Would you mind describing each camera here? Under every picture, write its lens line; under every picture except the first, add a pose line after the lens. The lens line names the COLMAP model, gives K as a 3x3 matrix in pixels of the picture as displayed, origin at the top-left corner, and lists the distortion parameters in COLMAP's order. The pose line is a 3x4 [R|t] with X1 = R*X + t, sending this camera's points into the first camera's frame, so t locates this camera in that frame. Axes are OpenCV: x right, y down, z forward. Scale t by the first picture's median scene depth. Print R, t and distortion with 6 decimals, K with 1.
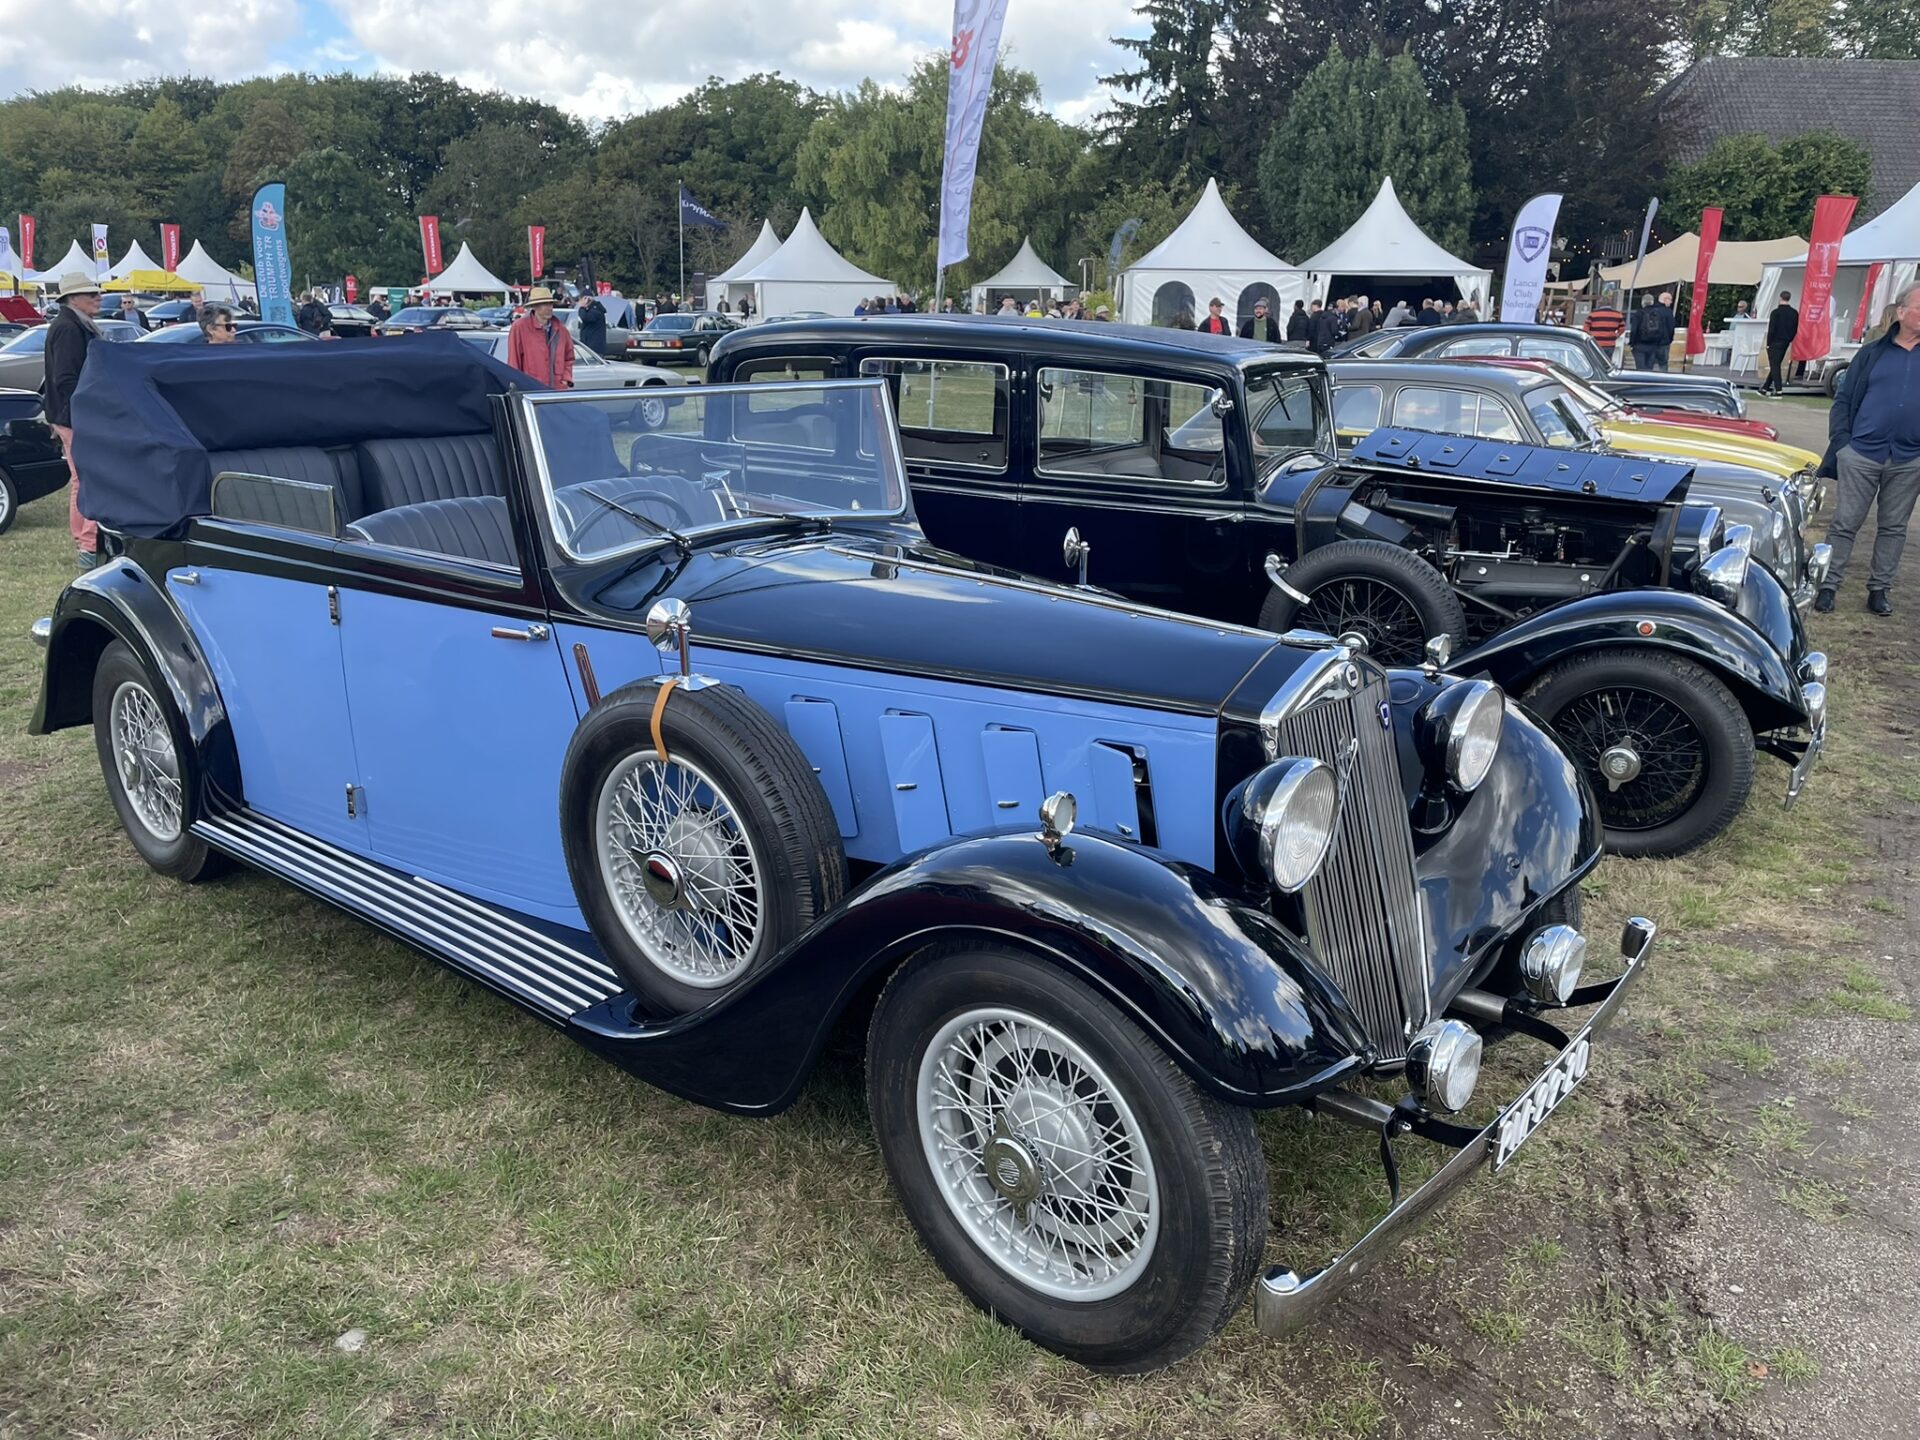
lens RADIAL K [[1411.4, 0, 960.0], [0, 1411.4, 720.0], [0, 0, 1]] dist [0.083706, -0.104844]
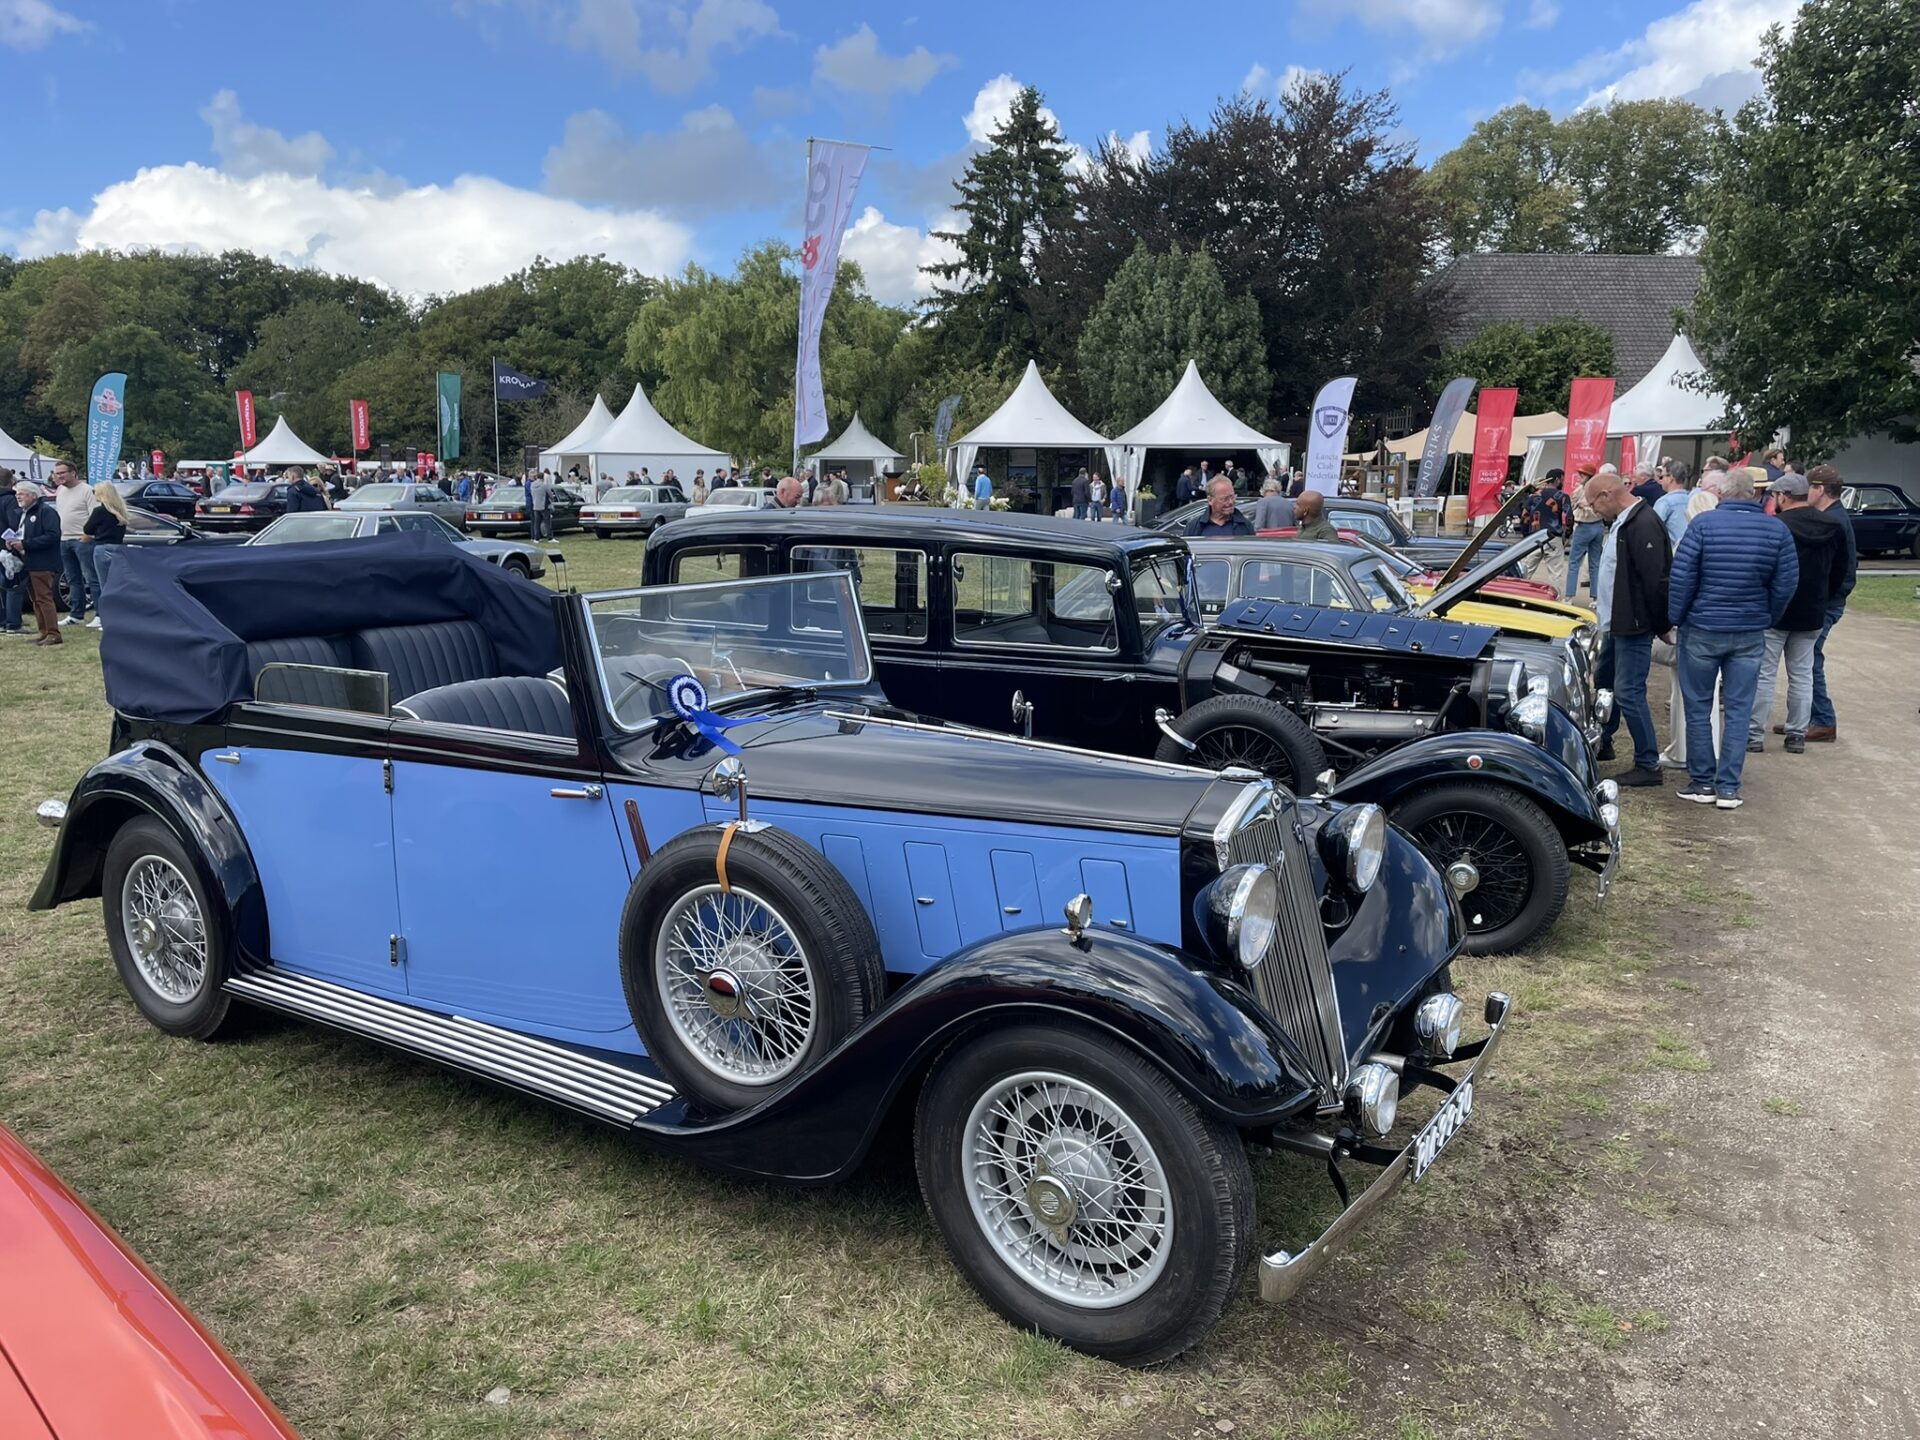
lens RADIAL K [[1411.4, 0, 960.0], [0, 1411.4, 720.0], [0, 0, 1]] dist [0.083706, -0.104844]
pose [[0.992891, -0.027440, 0.115817, -0.077449], [0.040130, 0.993264, -0.108704, 0.011538], [-0.112054, 0.112579, 0.987304, -0.121617]]
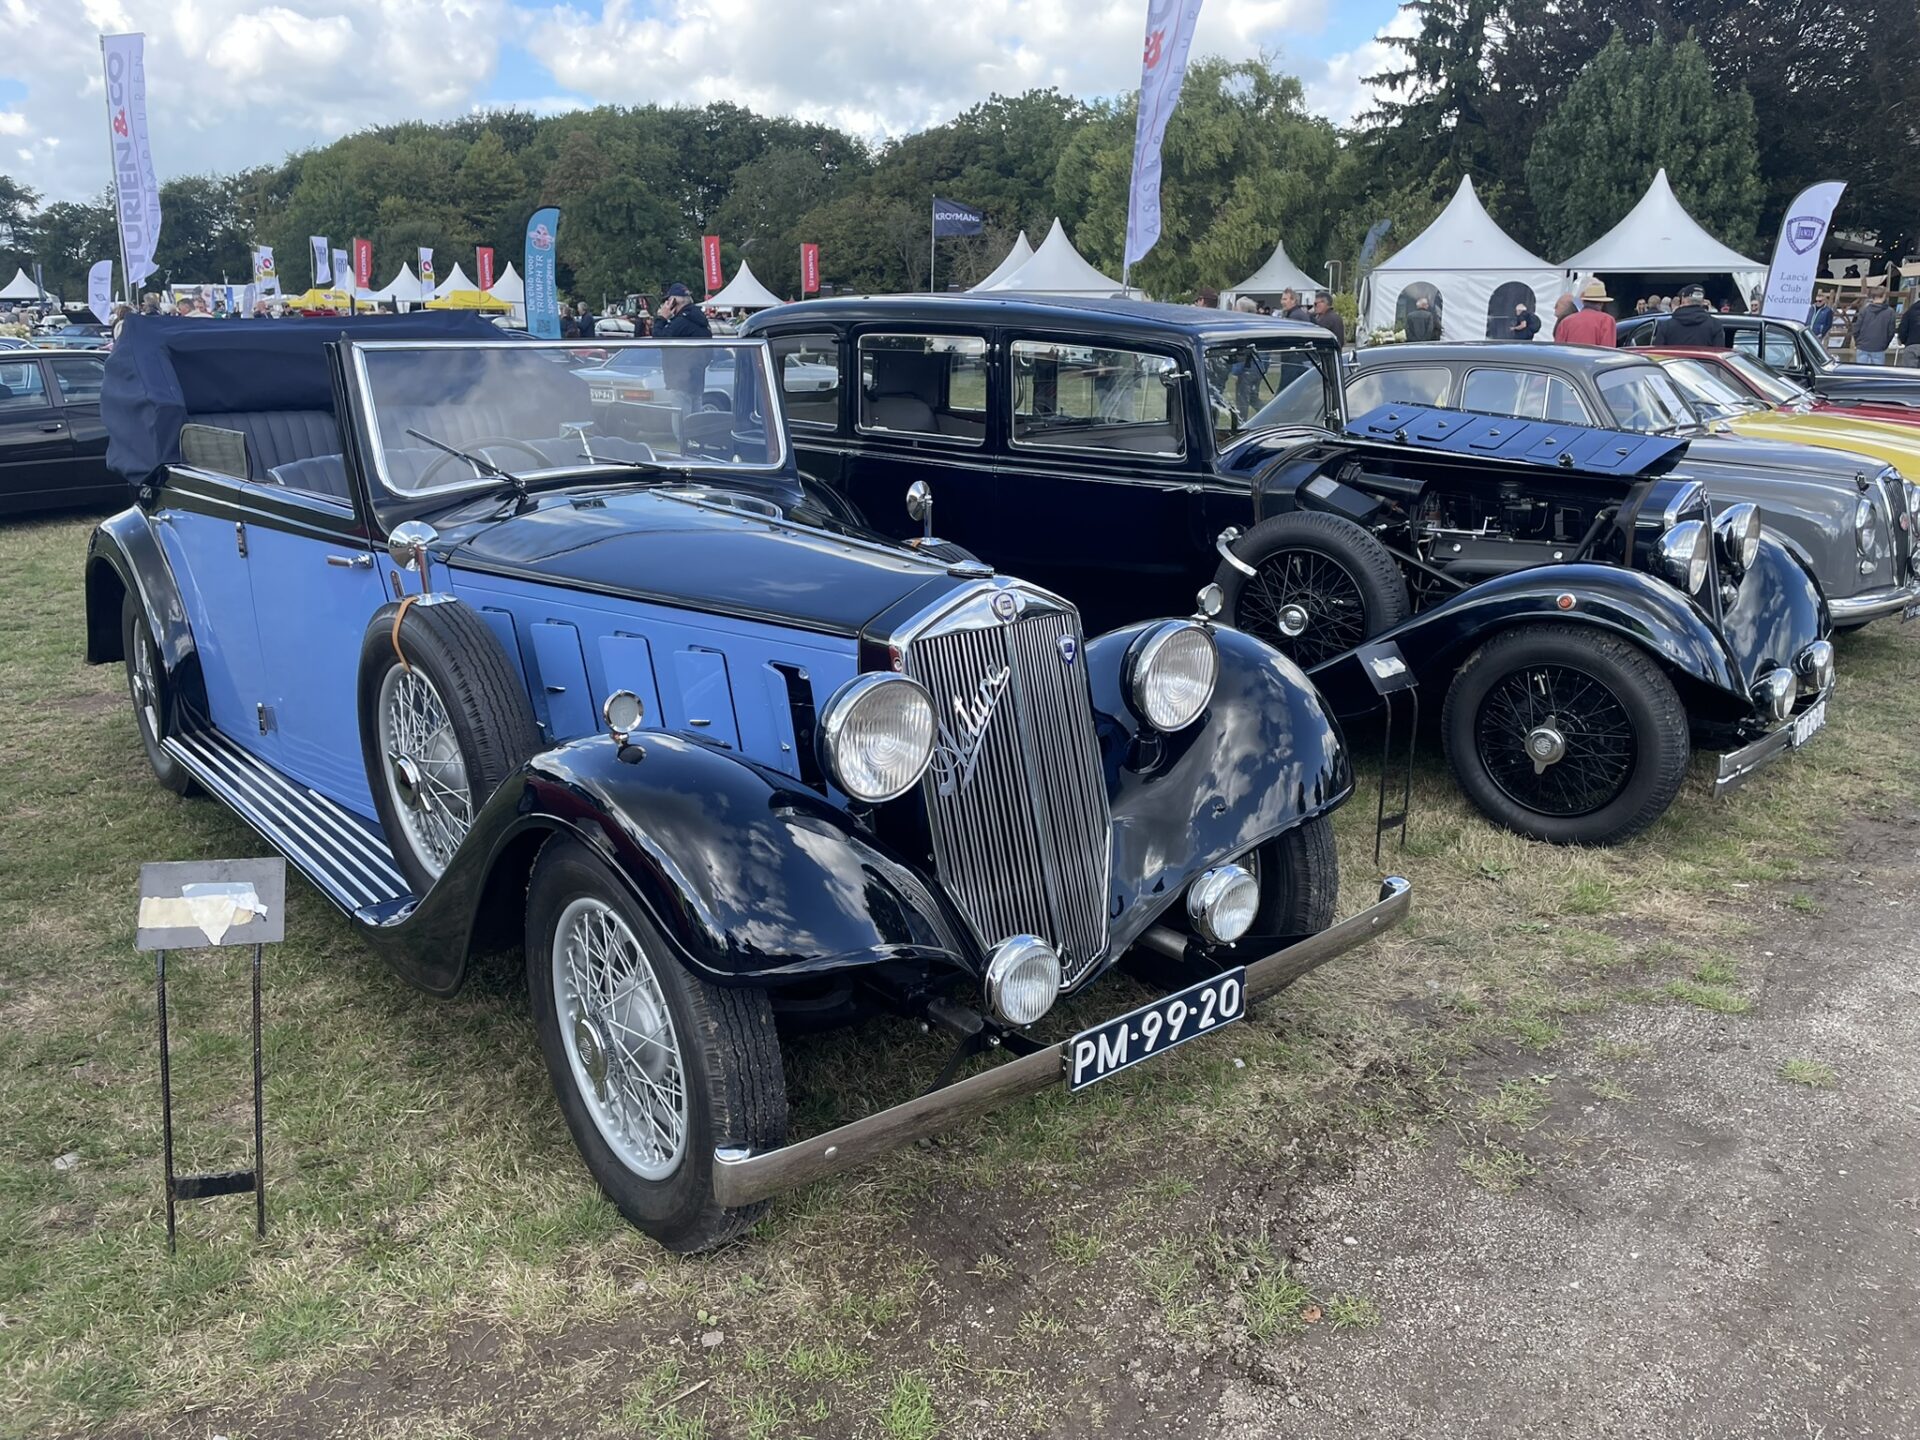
lens RADIAL K [[1406.3, 0, 969.4], [0, 1406.3, 711.7], [0, 0, 1]] dist [0.086146, -0.106038]
pose [[0.985119, 0.037180, -0.167804, 0.211662], [-0.039061, 0.999205, -0.007923, 0.027143], [0.167376, 0.014360, 0.985788, -0.000130]]
